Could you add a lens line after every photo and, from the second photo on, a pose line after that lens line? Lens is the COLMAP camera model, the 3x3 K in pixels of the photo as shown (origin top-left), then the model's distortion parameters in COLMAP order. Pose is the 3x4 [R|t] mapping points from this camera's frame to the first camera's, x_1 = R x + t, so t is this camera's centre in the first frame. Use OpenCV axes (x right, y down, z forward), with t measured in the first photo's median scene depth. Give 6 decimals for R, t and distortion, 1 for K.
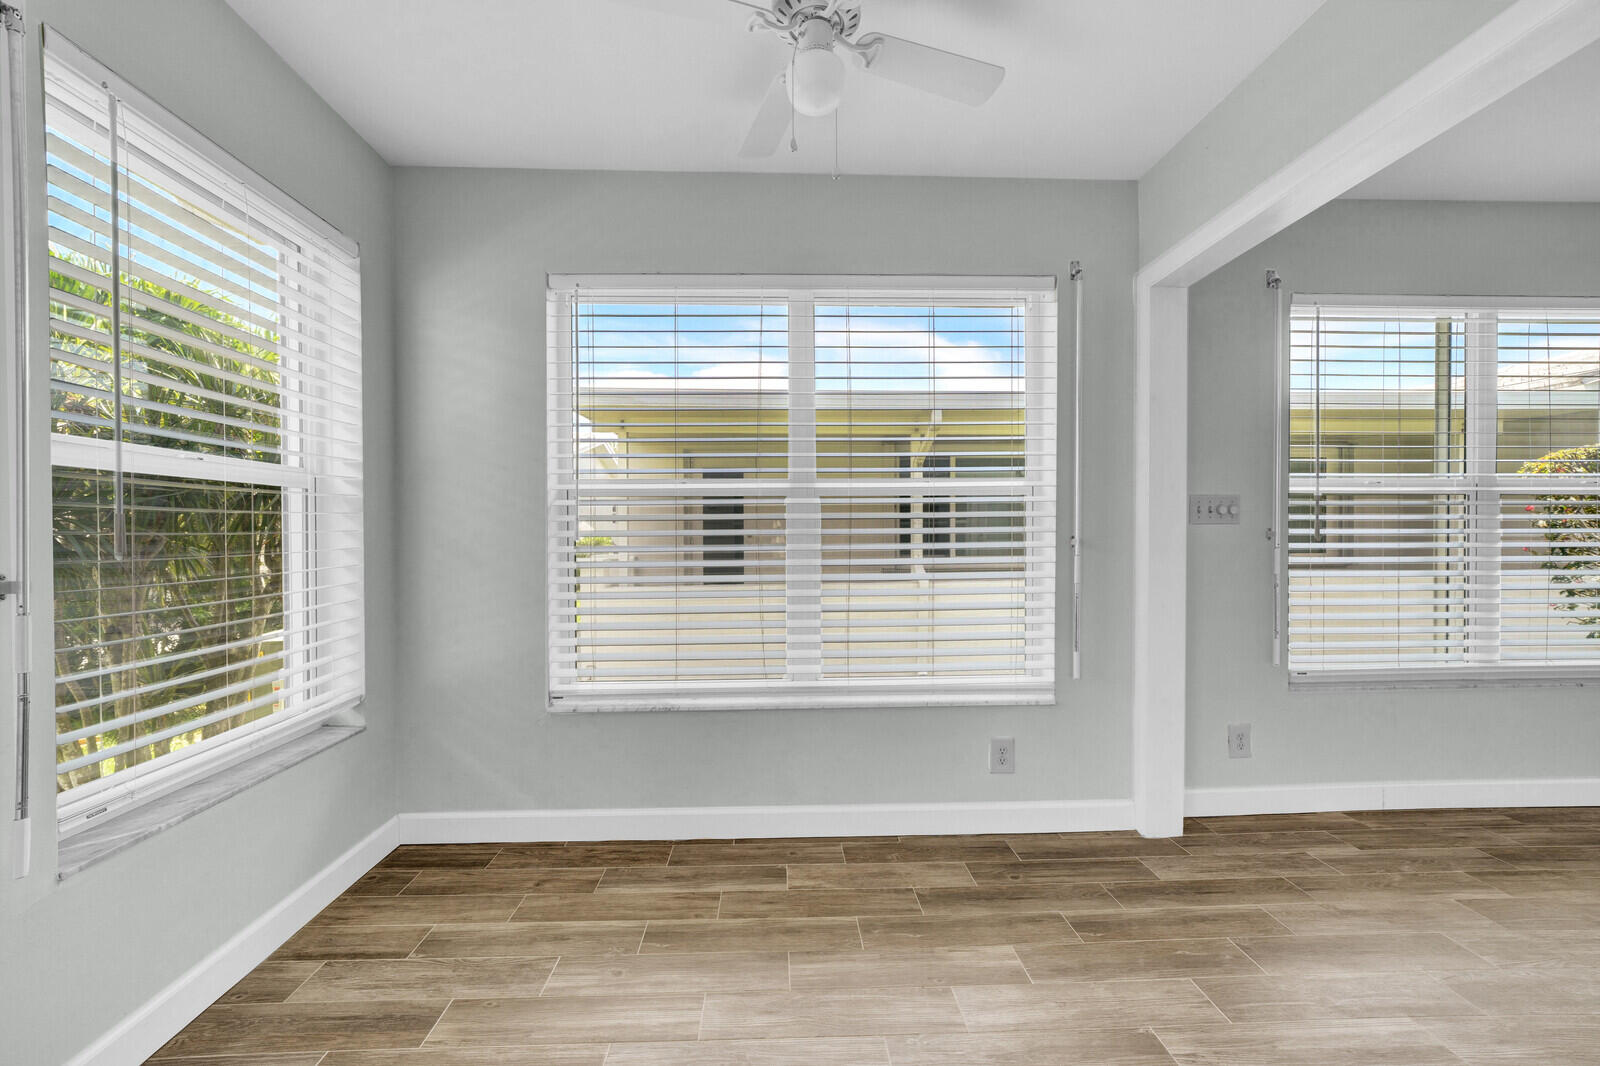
lens RADIAL K [[644.0, 0, 800.0], [0, 644.0, 533.0], [0, 0, 1]] dist [0.002291, -0.000017]
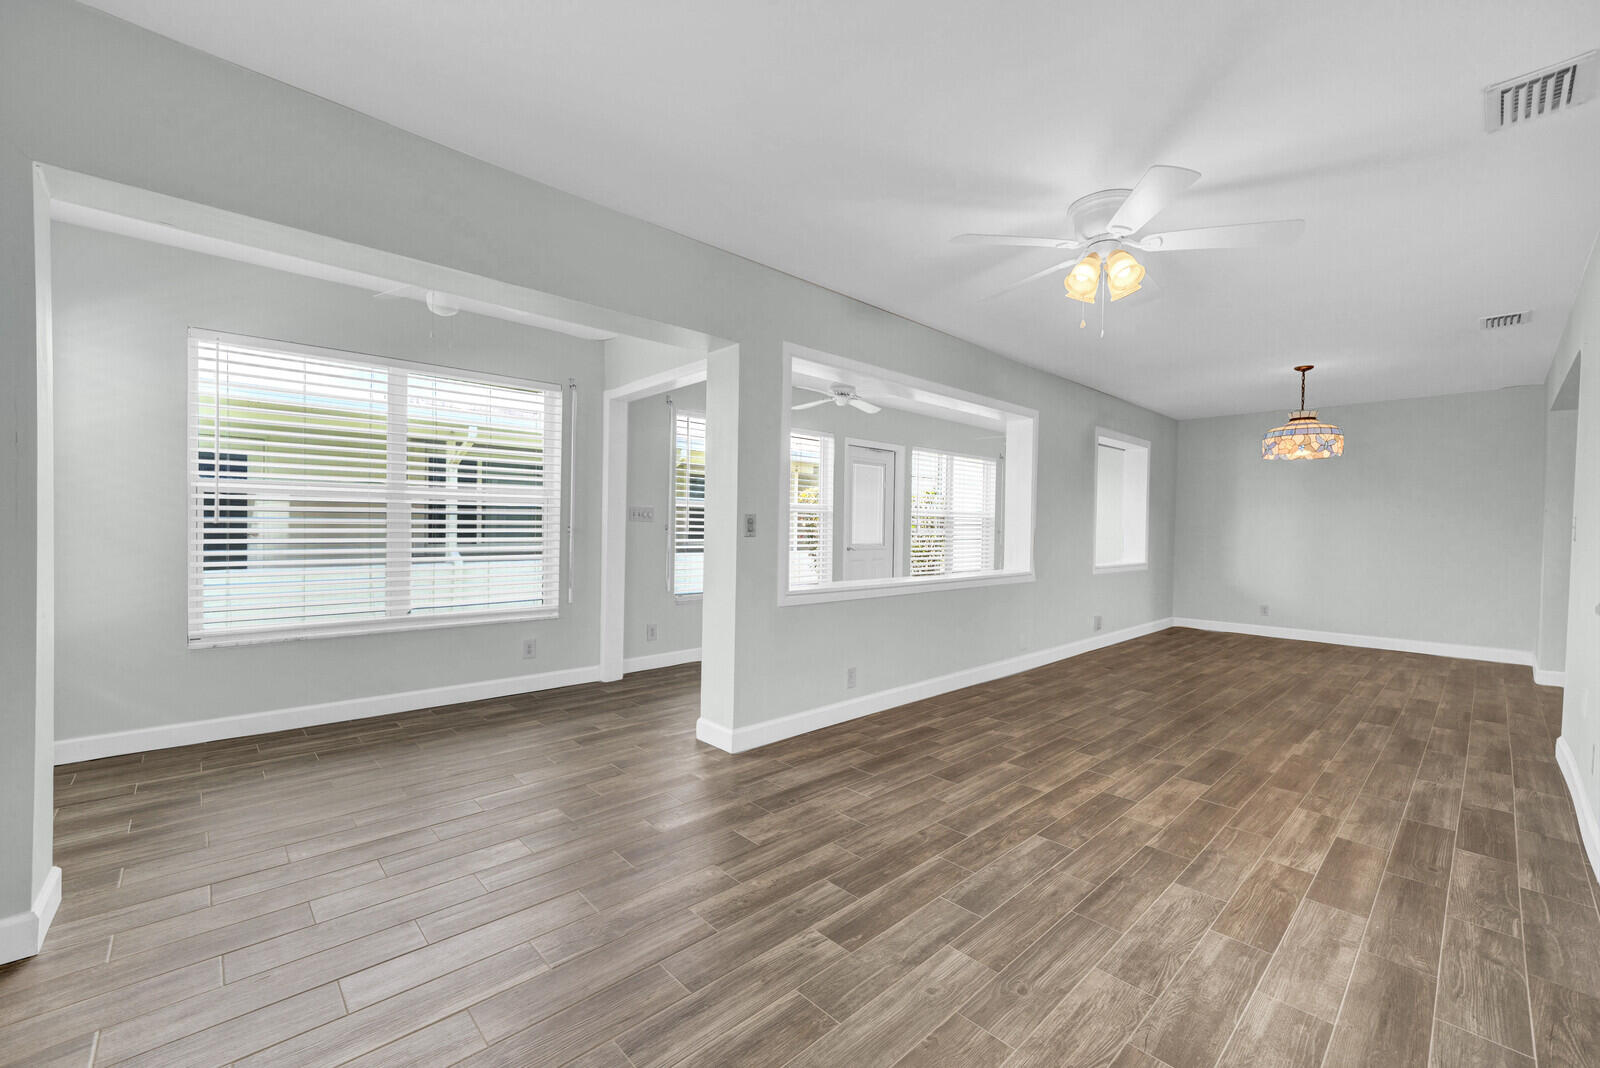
lens RADIAL K [[644.0, 0, 800.0], [0, 644.0, 534.0], [0, 0, 1]] dist [0.002291, -0.000017]
pose [[0.744697, 0.007771, 0.667358, -0.320680], [-0.012877, 0.999913, 0.002725, 0.011675], [-0.667279, -0.010623, 0.744732, -0.829736]]
